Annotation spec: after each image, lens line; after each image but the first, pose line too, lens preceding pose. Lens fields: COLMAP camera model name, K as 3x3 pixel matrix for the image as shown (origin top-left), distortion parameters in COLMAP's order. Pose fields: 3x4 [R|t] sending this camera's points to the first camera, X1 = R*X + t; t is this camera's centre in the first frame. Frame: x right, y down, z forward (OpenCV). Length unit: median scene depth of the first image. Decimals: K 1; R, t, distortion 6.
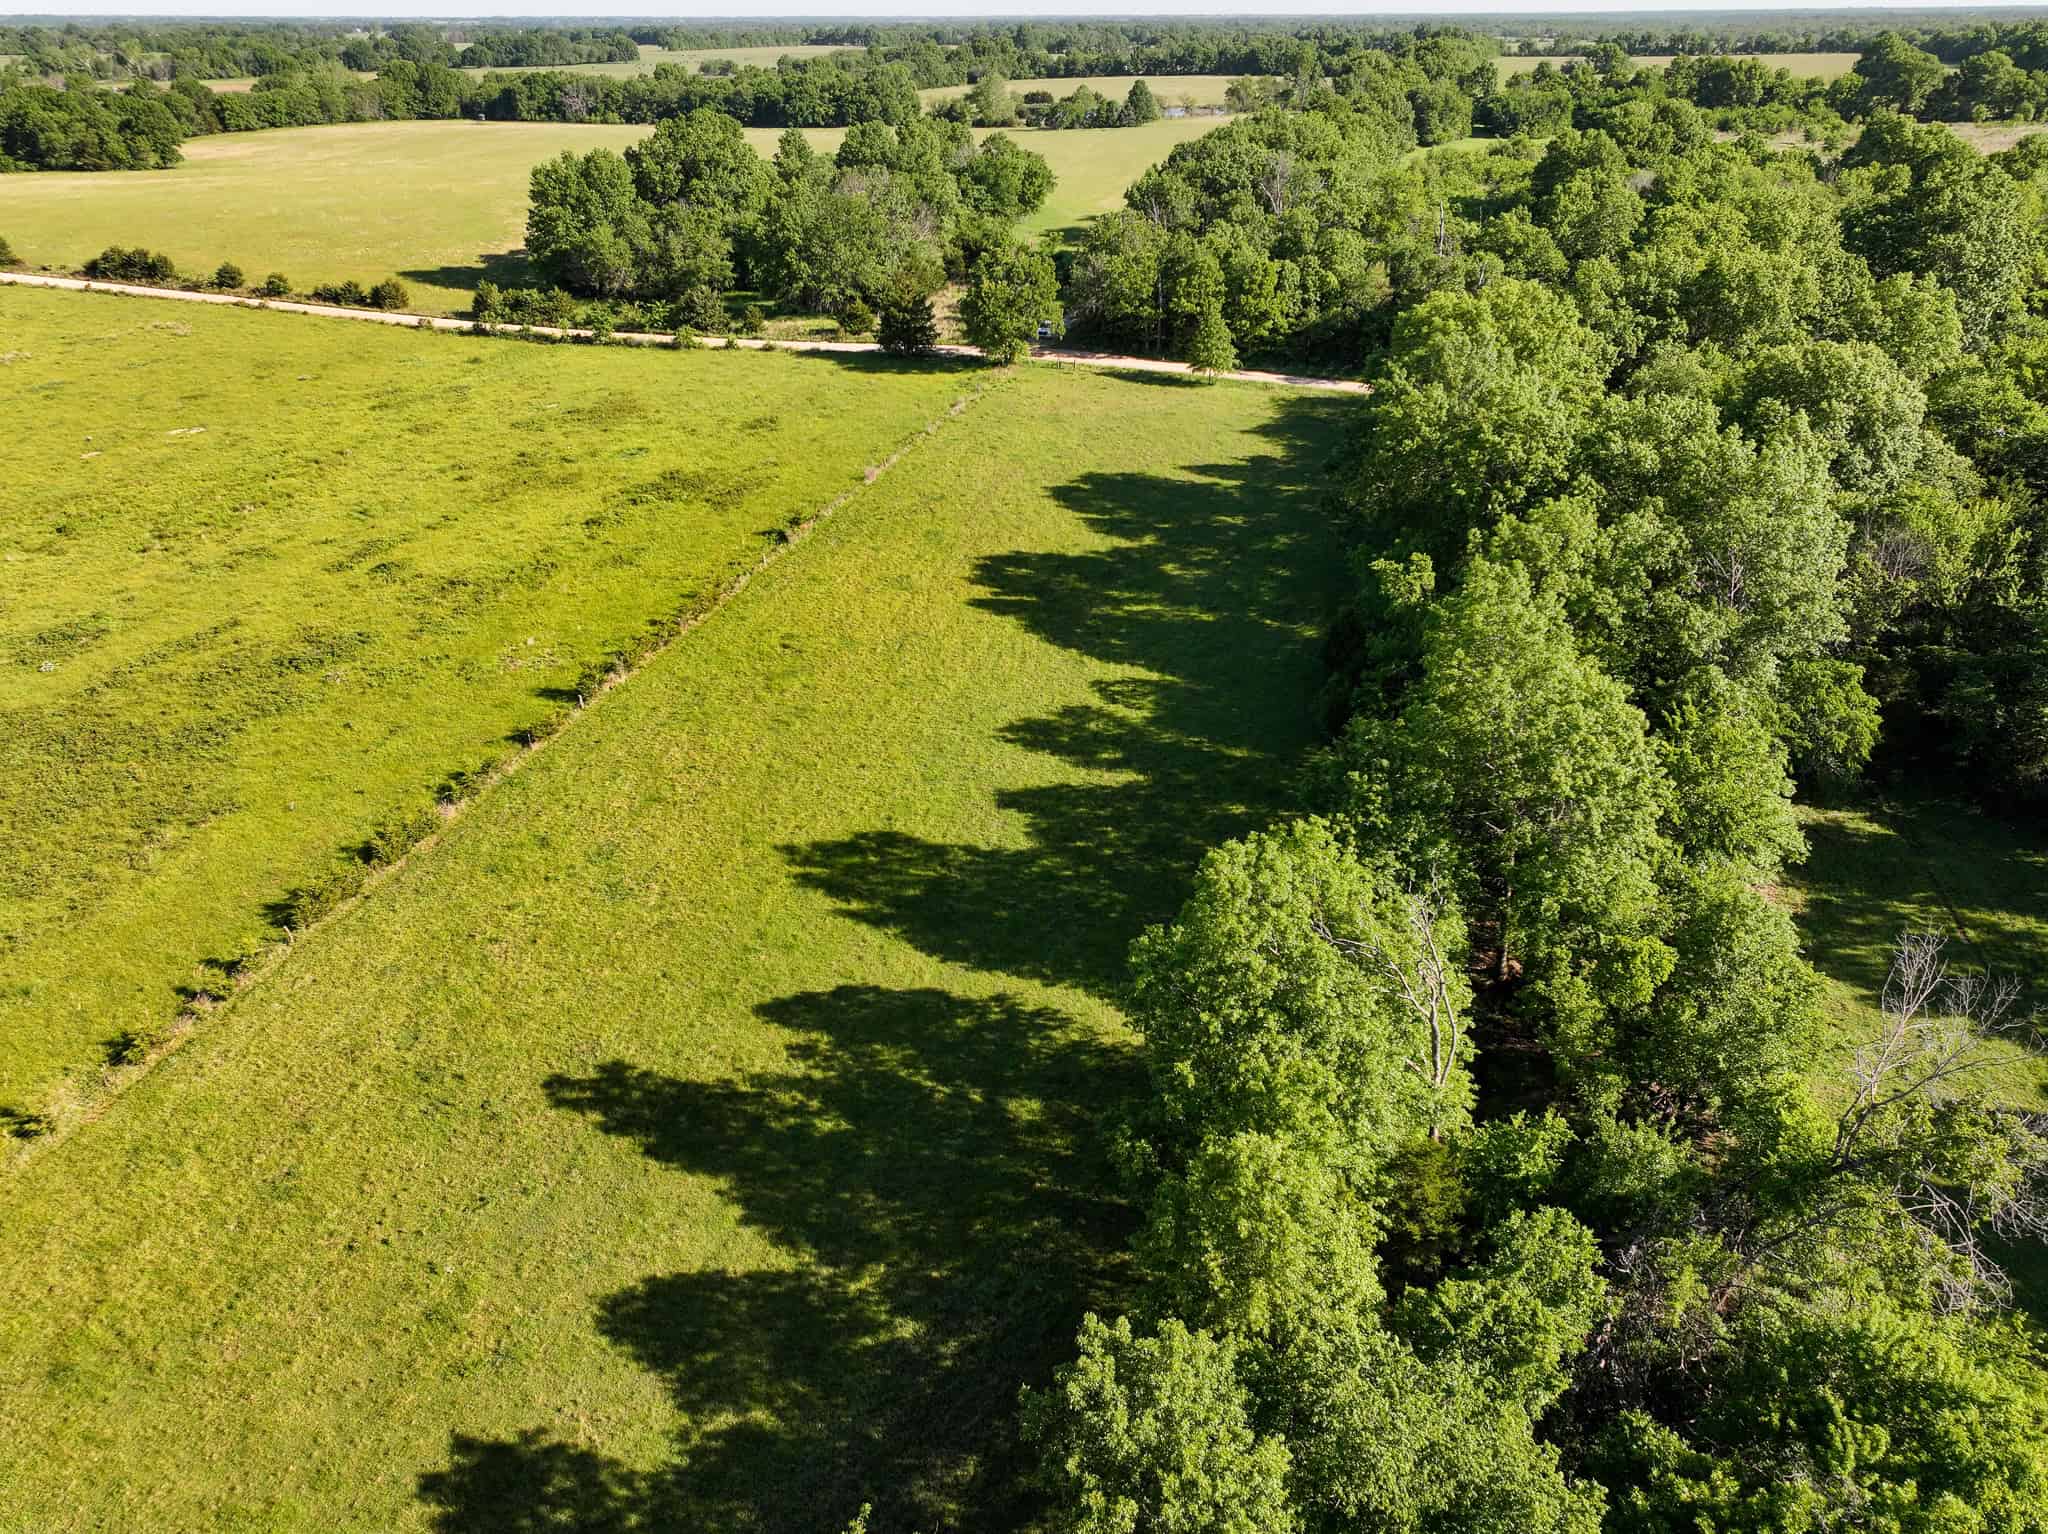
lens RADIAL K [[1456.8, 0, 1024.0], [0, 1456.8, 767.0], [0, 0, 1]] dist [0.007375, 0.004419]
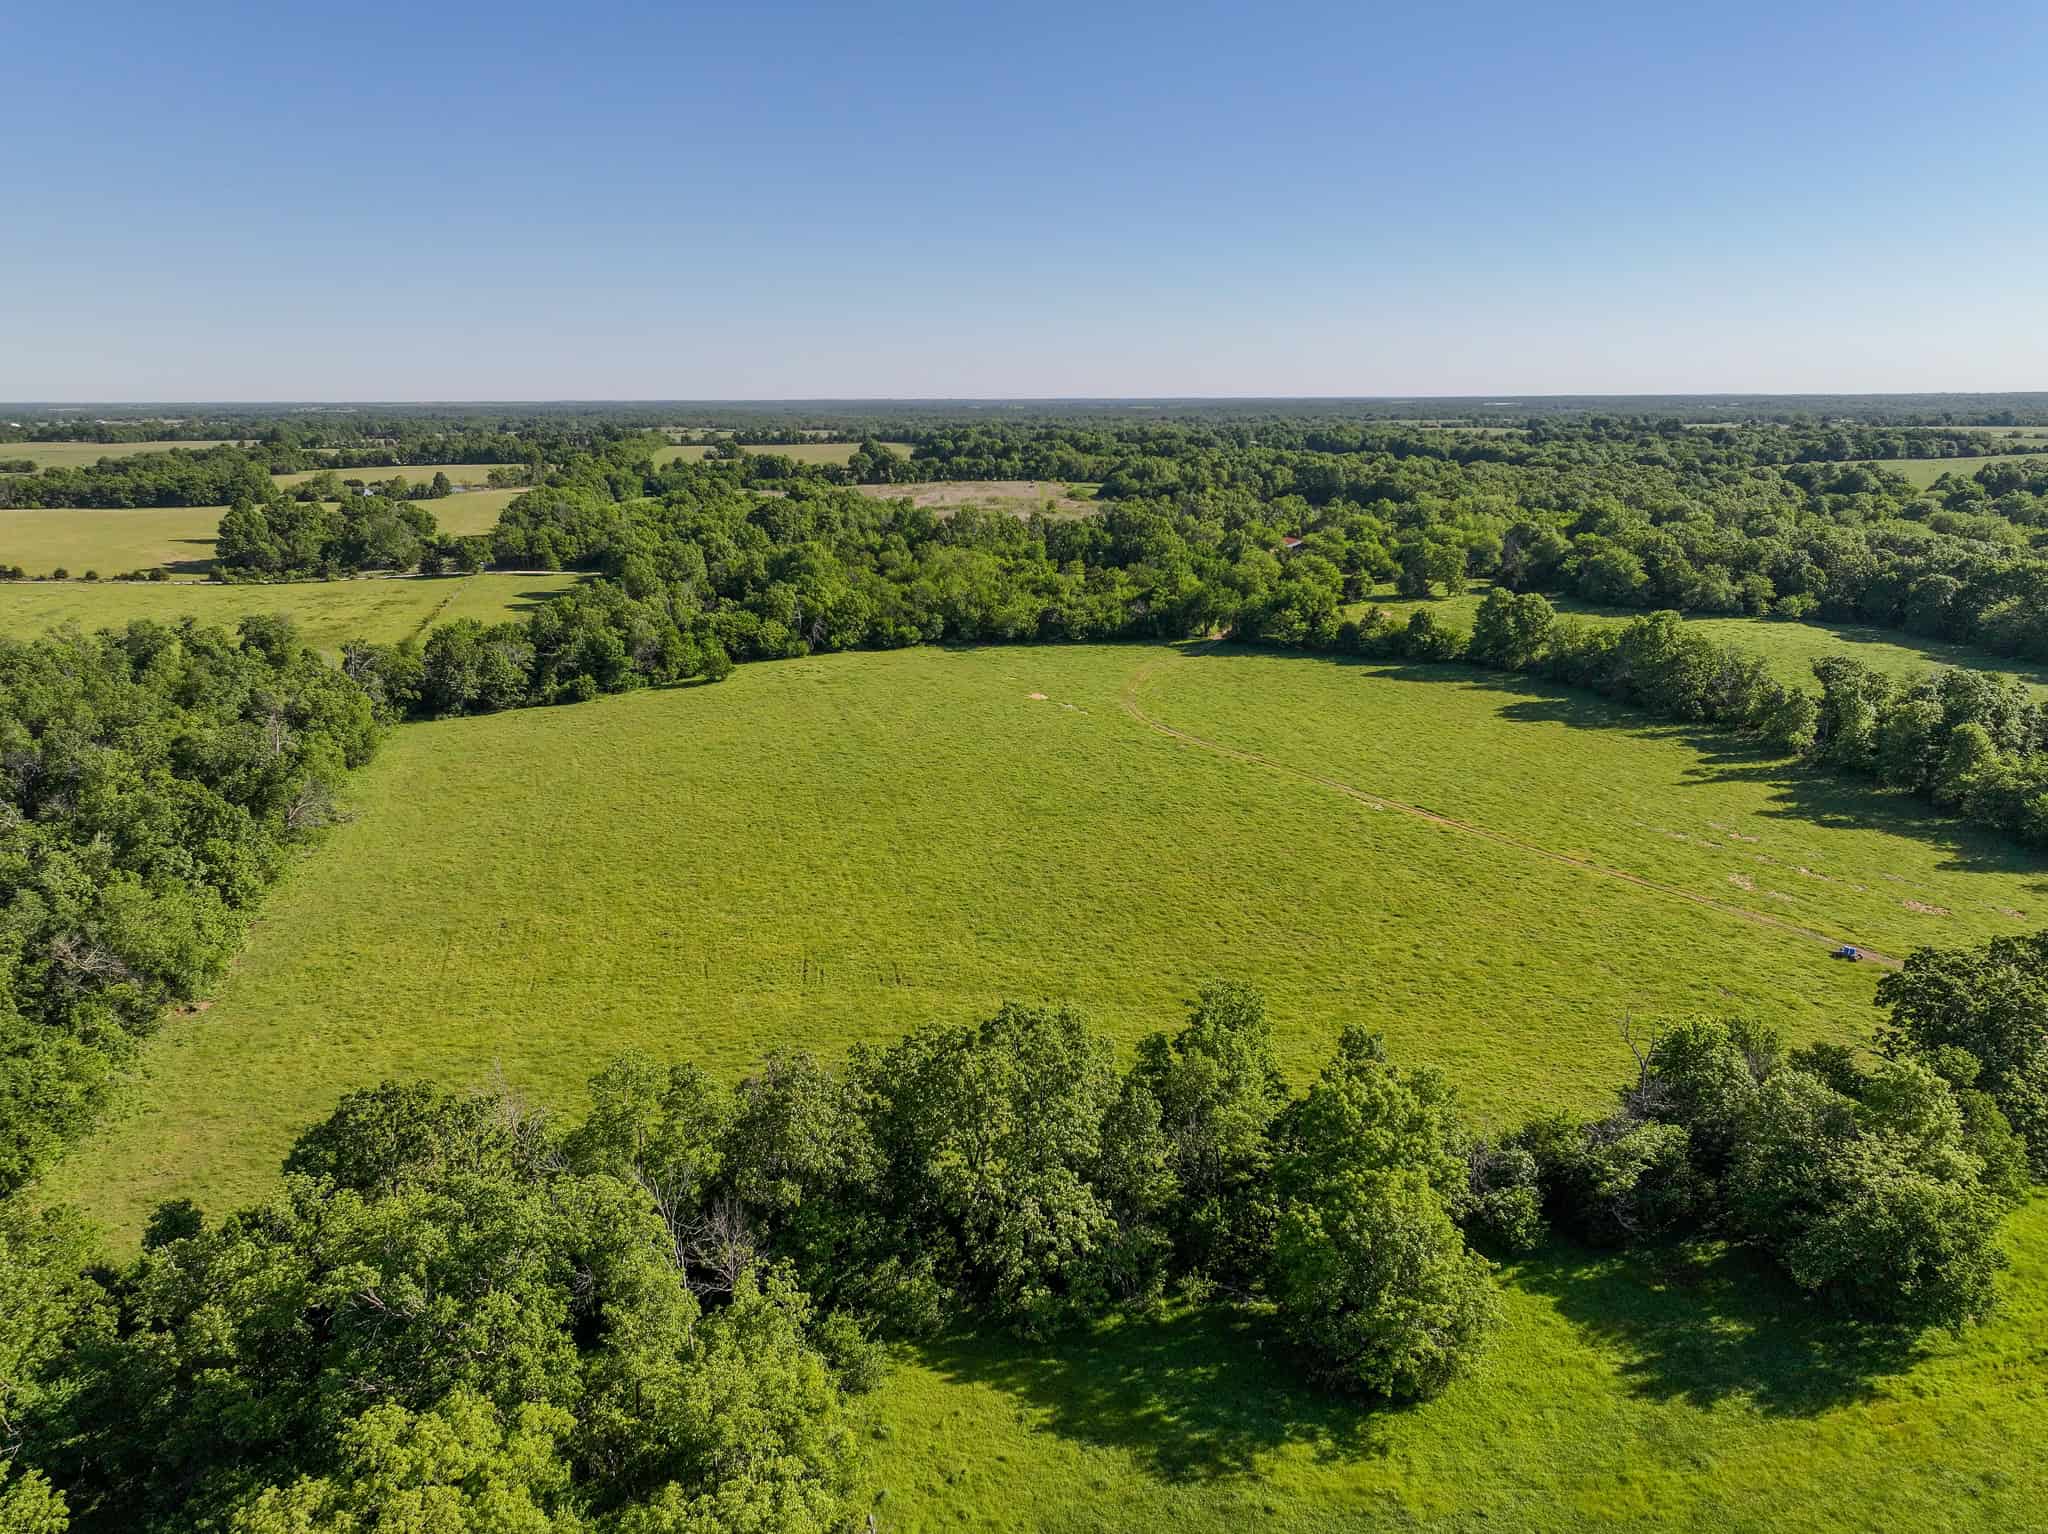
lens RADIAL K [[1456.8, 0, 1024.0], [0, 1456.8, 767.0], [0, 0, 1]] dist [0.007375, 0.004419]
pose [[0.873758, -0.121272, 0.470999, -0.212741], [0.225161, 0.959249, -0.170715, 0.369986], [-0.431103, 0.255214, 0.865457, -0.829737]]
